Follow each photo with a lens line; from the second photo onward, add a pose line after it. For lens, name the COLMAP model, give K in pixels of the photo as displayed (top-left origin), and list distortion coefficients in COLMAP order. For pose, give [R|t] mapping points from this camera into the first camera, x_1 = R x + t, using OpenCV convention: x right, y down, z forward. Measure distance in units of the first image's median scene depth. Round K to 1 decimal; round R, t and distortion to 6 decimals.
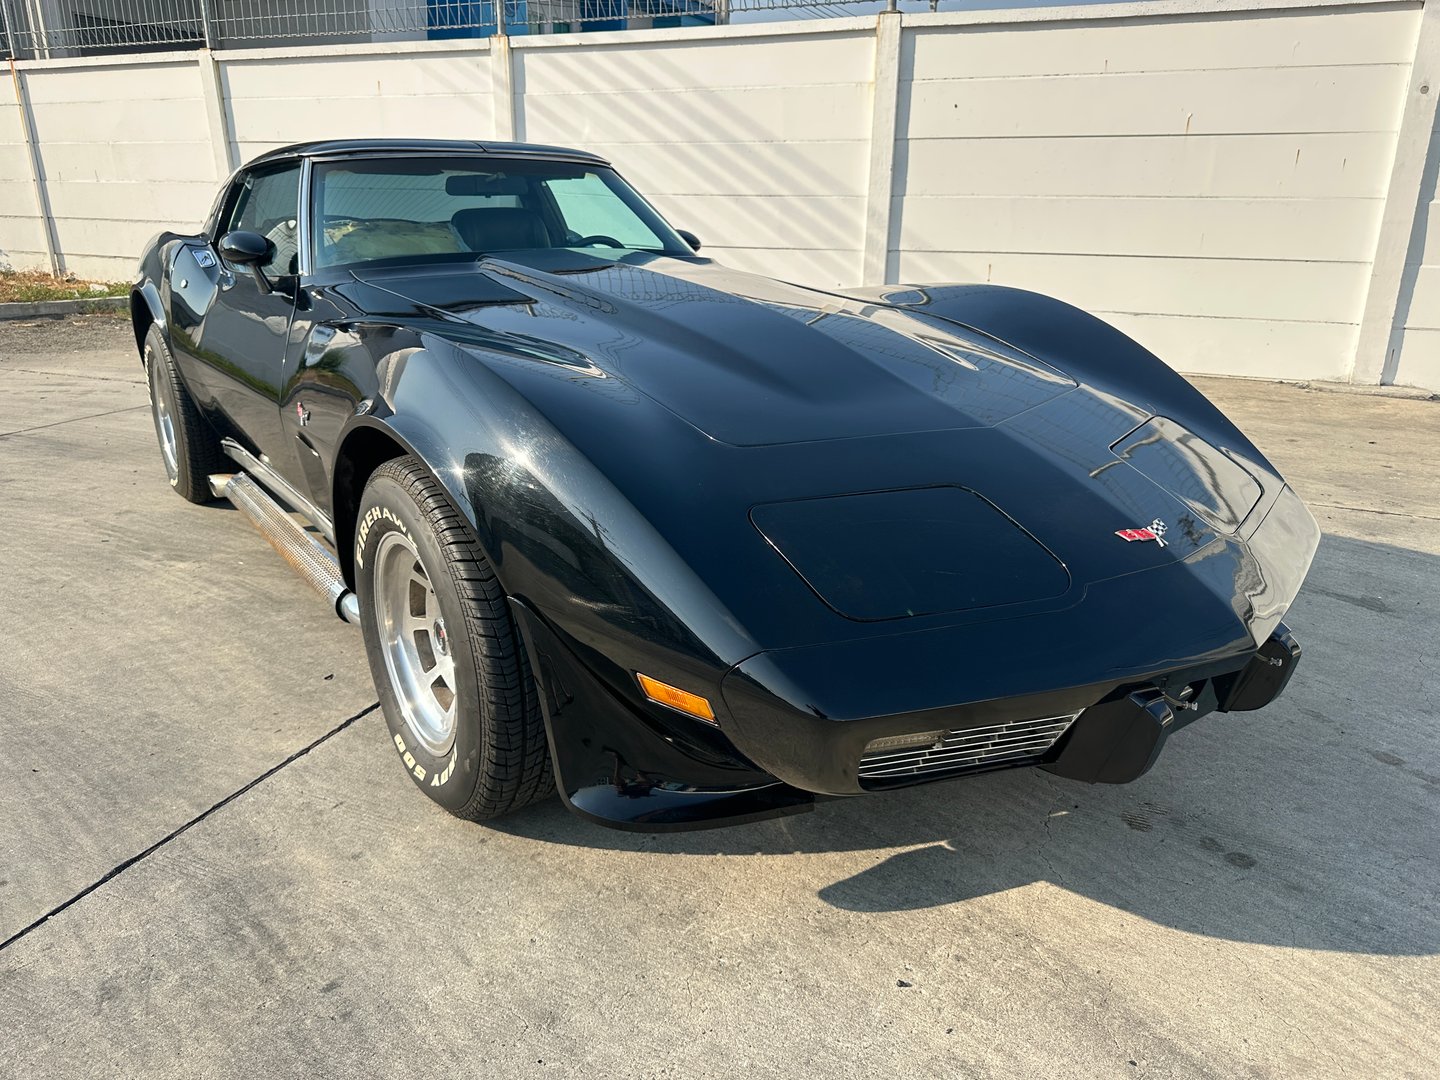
lens RADIAL K [[1036.6, 0, 722.5], [0, 1036.6, 538.5], [0, 0, 1]] dist [-0.005937, -0.000507]
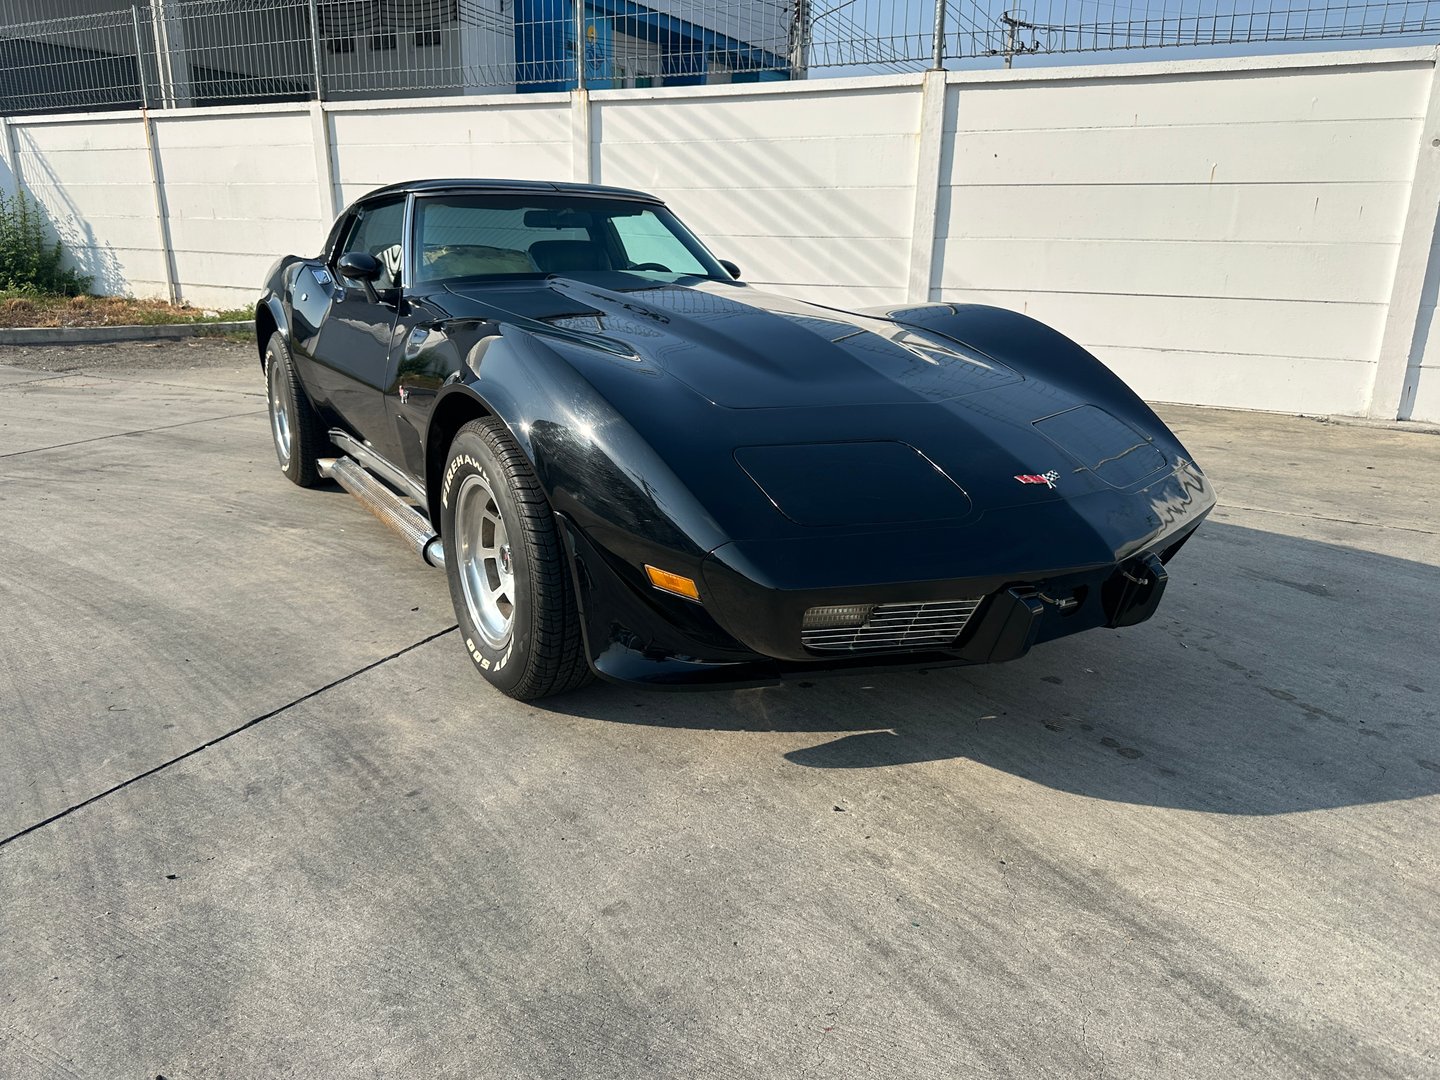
lens RADIAL K [[1033.2, 0, 725.6], [0, 1033.2, 545.0], [0, 0, 1]] dist [0.018449, -0.028875]
pose [[0.997641, 0.029234, -0.062110, 0.053158], [-0.031452, 0.998891, -0.035039, 0.074413], [0.061017, 0.036909, 0.997454, -0.172807]]
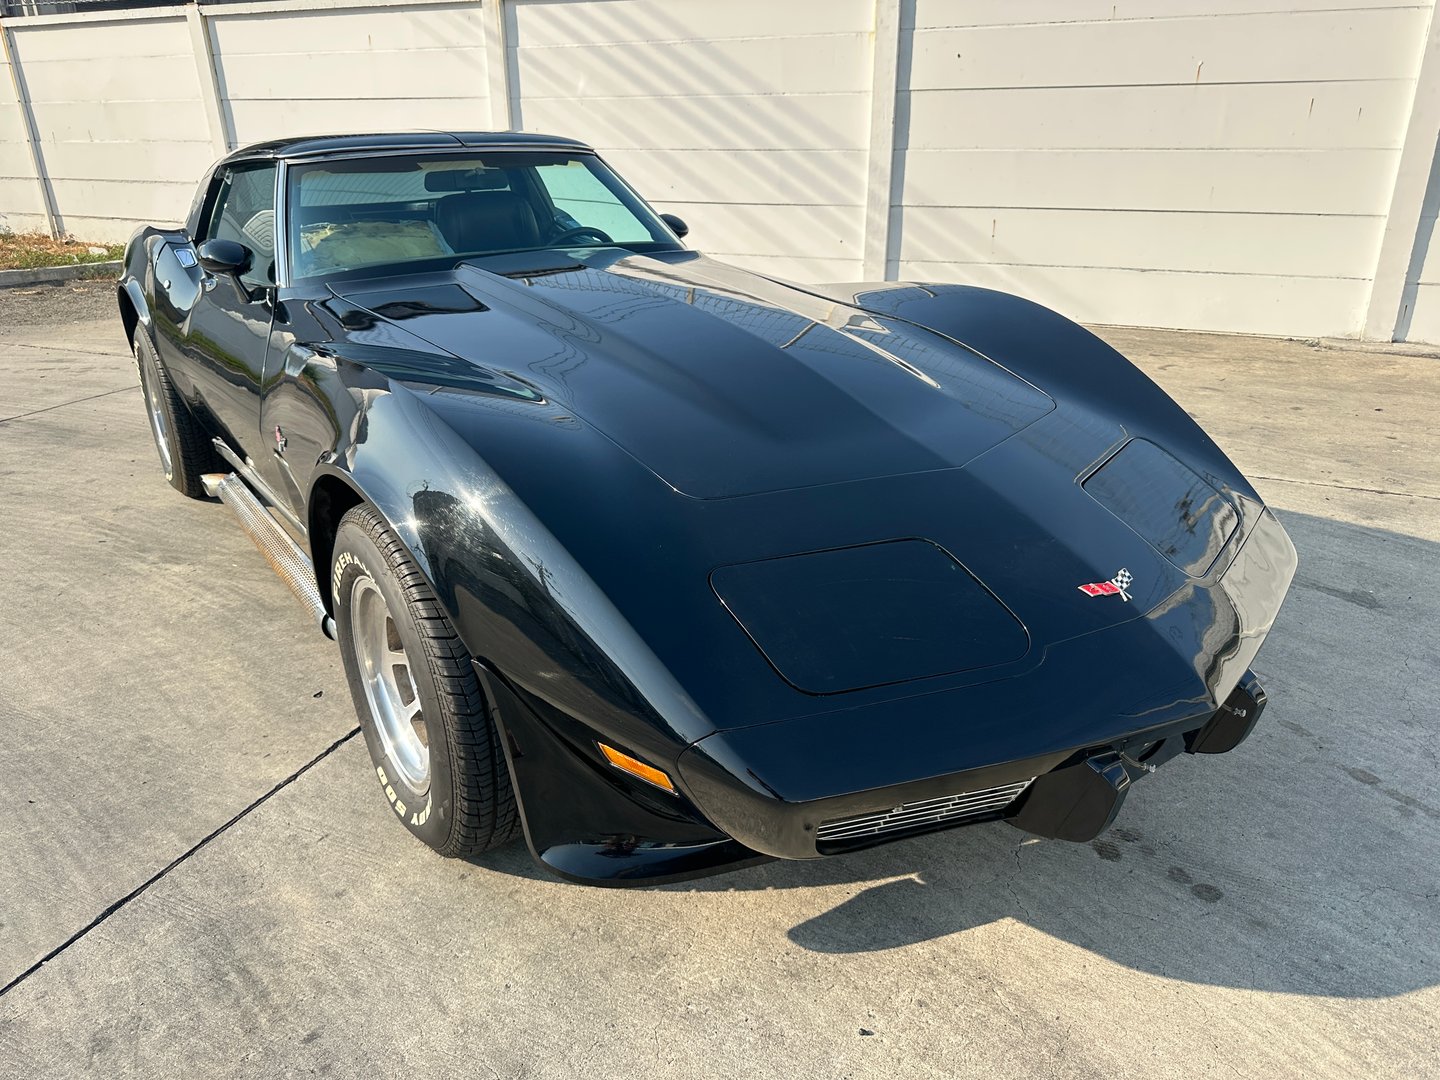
lens RADIAL K [[1035.1, 0, 720.0], [0, 1035.1, 540.0], [0, 0, 1]] dist [-0.007307, 0.001736]
pose [[0.999787, -0.011820, -0.016892, 0.027837], [0.012866, 0.997915, 0.063241, -0.064176], [0.016109, -0.063445, 0.997855, 0.003131]]
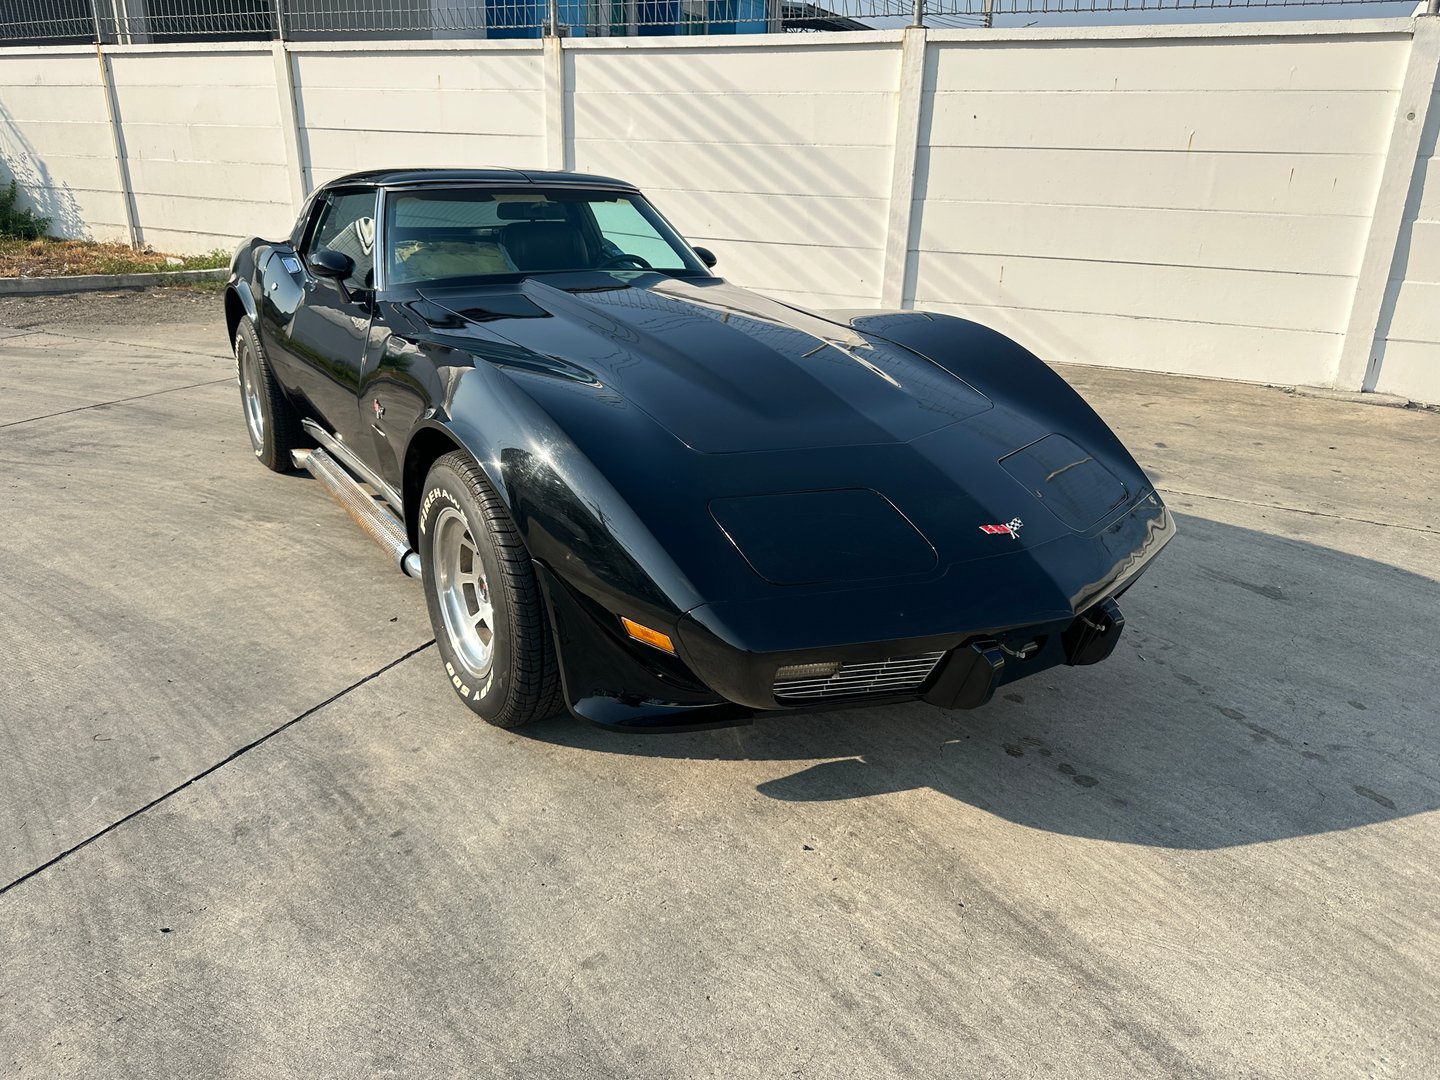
lens RADIAL K [[1033.8, 0, 730.8], [0, 1033.8, 540.4], [0, 0, 1]] dist [0.011718, -0.020113]
pose [[0.998892, 0.033749, -0.032798, 0.053576], [-0.032830, 0.999064, 0.028166, -0.008442], [0.033718, -0.027058, 0.999065, -0.191400]]
